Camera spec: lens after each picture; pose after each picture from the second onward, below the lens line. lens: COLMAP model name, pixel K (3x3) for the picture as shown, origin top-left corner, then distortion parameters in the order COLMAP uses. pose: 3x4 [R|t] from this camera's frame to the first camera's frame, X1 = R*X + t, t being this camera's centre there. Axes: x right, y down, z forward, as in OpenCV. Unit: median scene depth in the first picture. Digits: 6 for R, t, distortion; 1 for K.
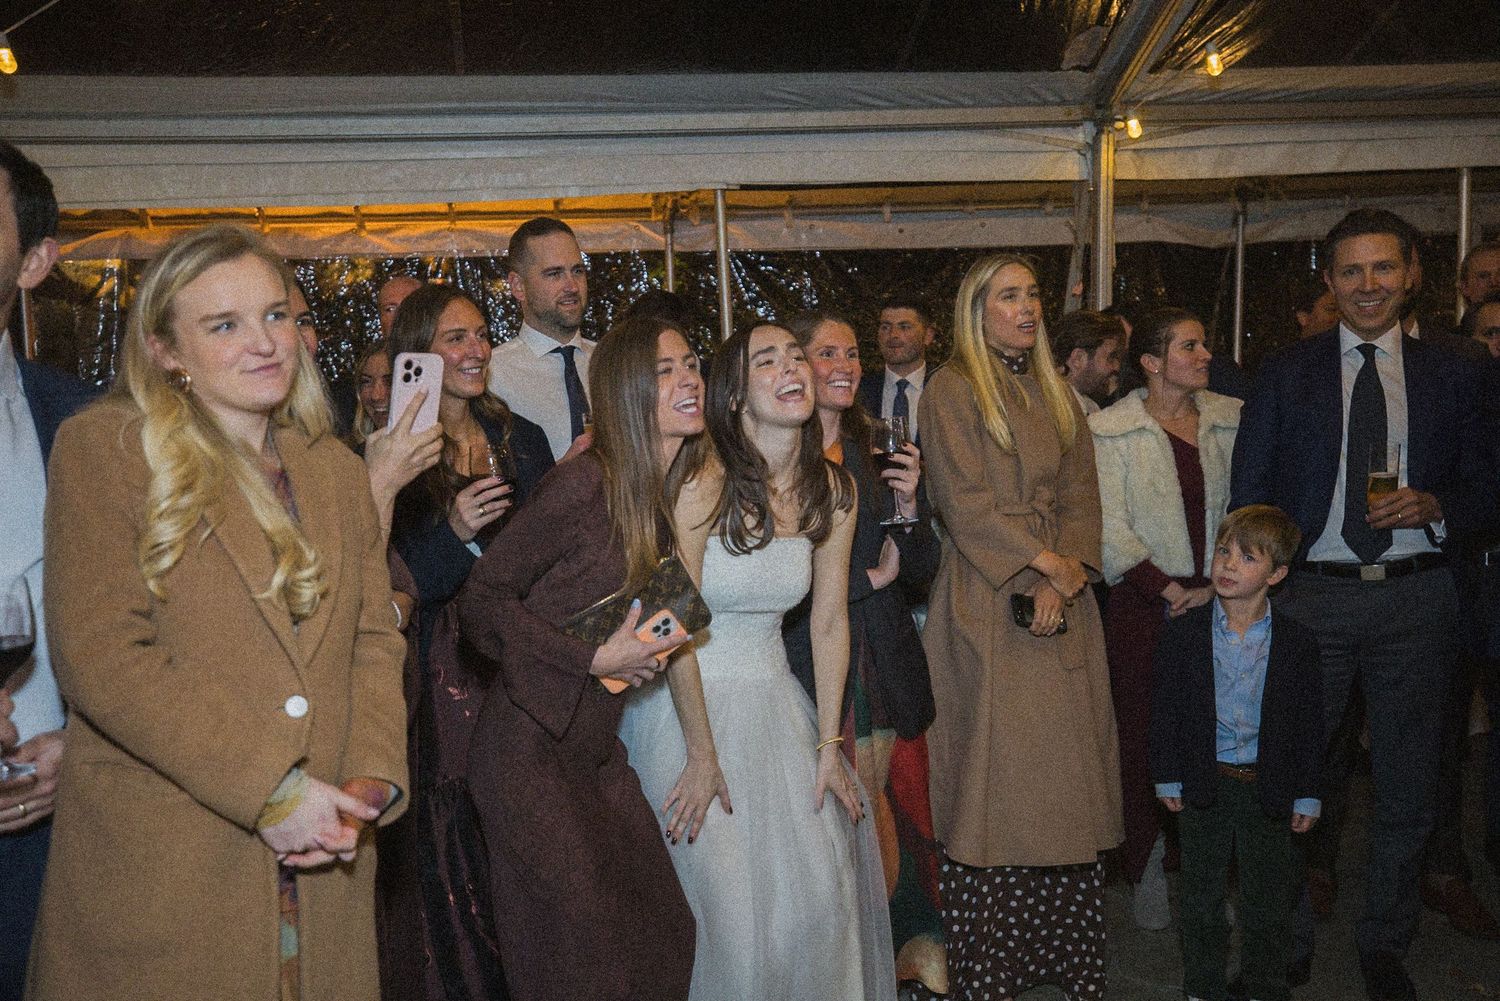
lens RADIAL K [[1475.8, 0, 760.6], [0, 1475.8, 508.5], [0, 0, 1]] dist [0.021722, 0.000000]
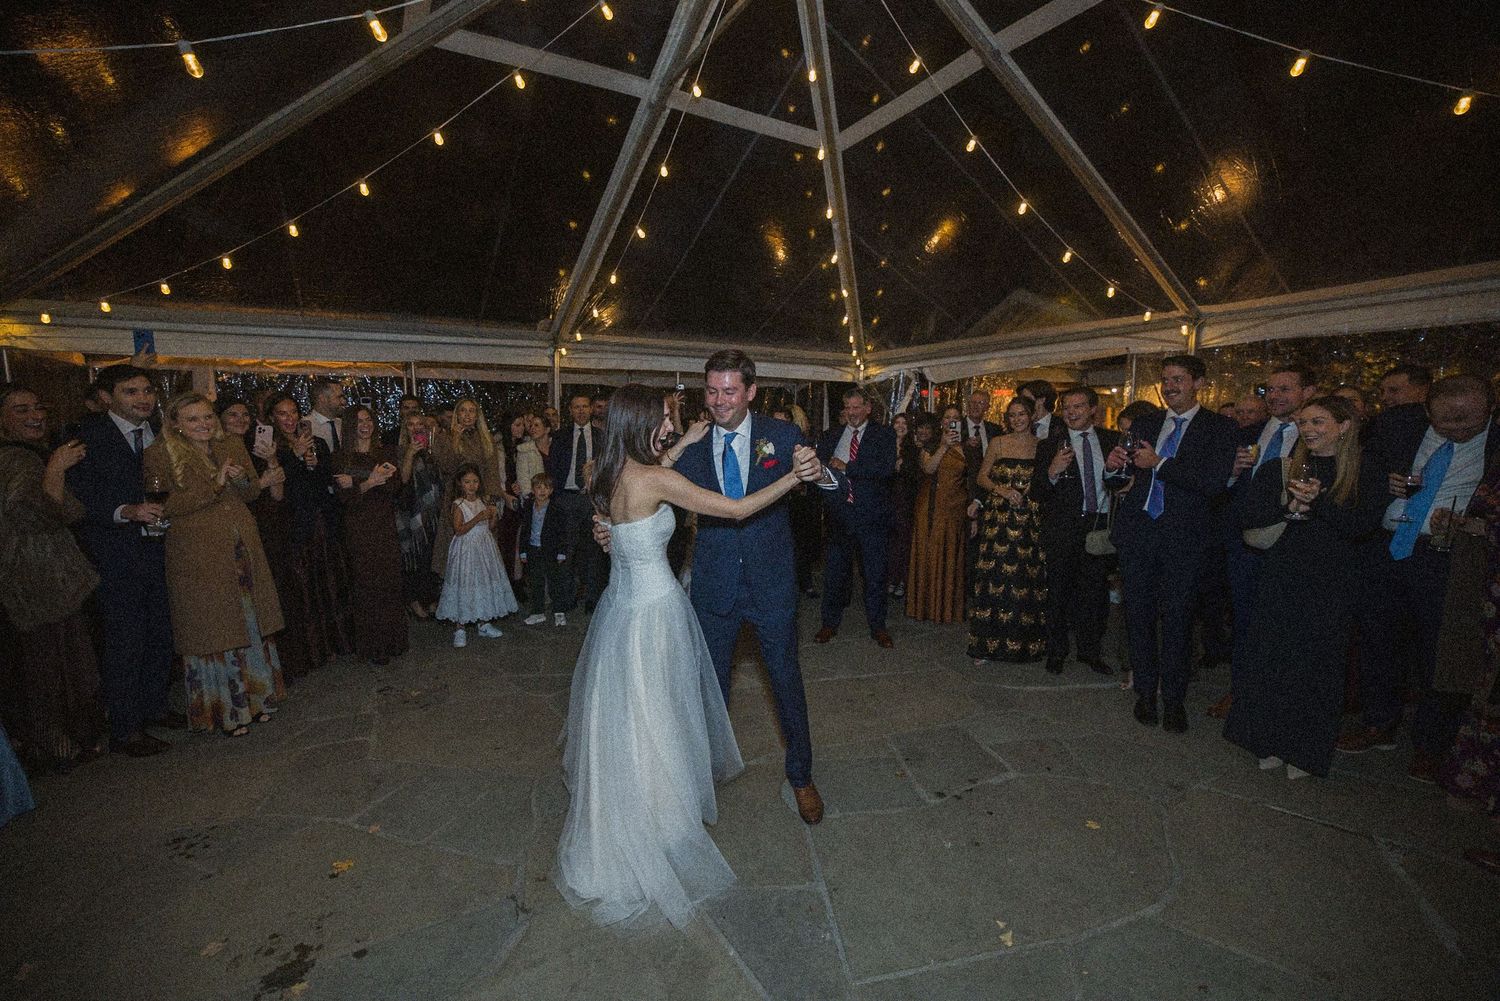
lens RADIAL K [[657.7, 0, 742.6], [0, 657.7, 499.2], [0, 0, 1]] dist [-0.025943, 0.010313]
pose [[0.936938, 0.002561, 0.349487, 0.124811], [-0.009246, 0.999805, 0.017461, 0.016018], [-0.349374, -0.019591, 0.936779, -0.368599]]
